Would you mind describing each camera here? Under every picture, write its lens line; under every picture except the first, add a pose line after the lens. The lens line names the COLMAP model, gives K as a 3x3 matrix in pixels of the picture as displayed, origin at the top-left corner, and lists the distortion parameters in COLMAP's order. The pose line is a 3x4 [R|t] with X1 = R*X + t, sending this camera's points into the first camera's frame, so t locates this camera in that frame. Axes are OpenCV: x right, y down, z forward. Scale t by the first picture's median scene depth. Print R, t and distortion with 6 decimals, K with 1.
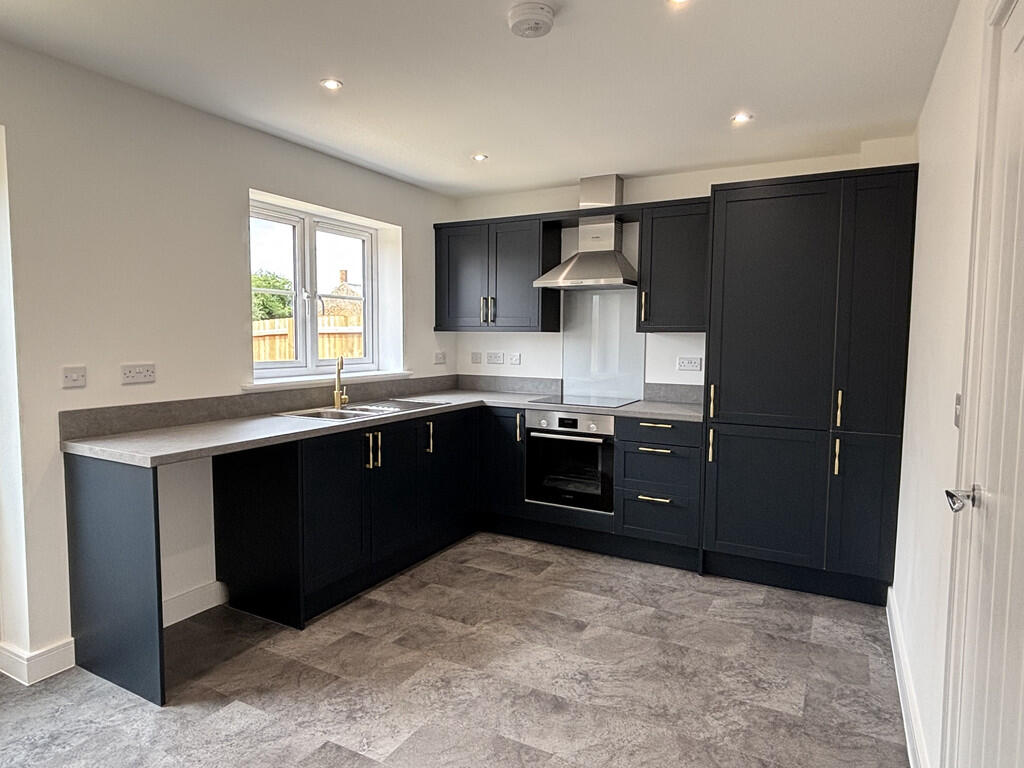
lens RADIAL K [[608.2, 0, 512.1], [0, 608.2, 386.1], [0, 0, 1]] dist [0.007216, -0.000051]
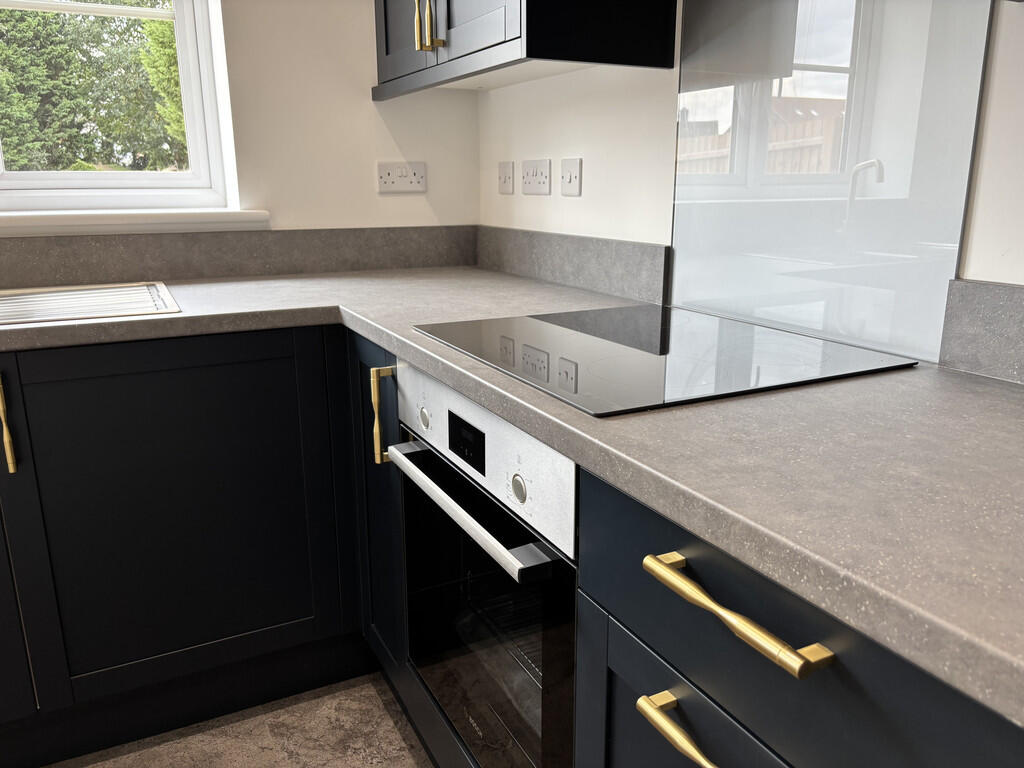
lens RADIAL K [[783.1, 0, 513.1], [0, 783.1, 384.1], [0, 0, 1]] dist [0.012987, -0.004493]
pose [[0.827778, 0.134484, -0.544699, 0.246632], [-0.039556, 0.982420, 0.182443, -0.013735], [0.559659, -0.129477, 0.818546, 0.720438]]
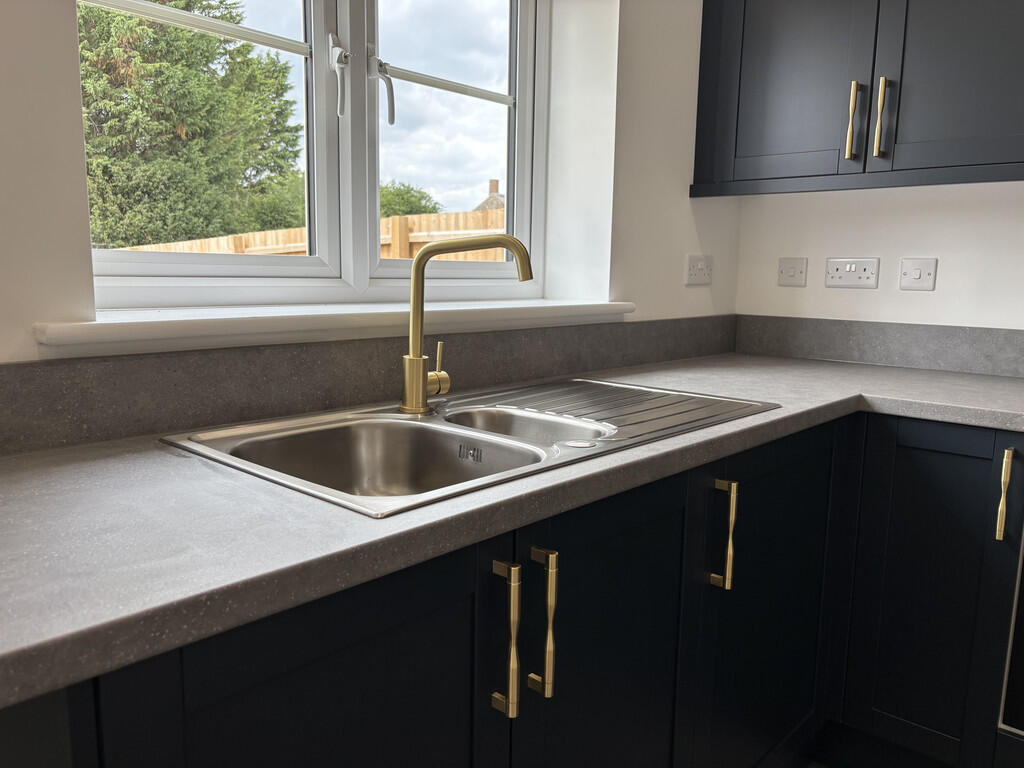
lens RADIAL K [[783.1, 0, 510.0], [0, 783.1, 387.5], [0, 0, 1]] dist [0.012987, -0.004493]
pose [[0.969550, 0.046068, -0.240520, -0.128561], [-0.029643, 0.997002, 0.071467, -0.004354], [0.243092, -0.062161, 0.968010, 0.556042]]
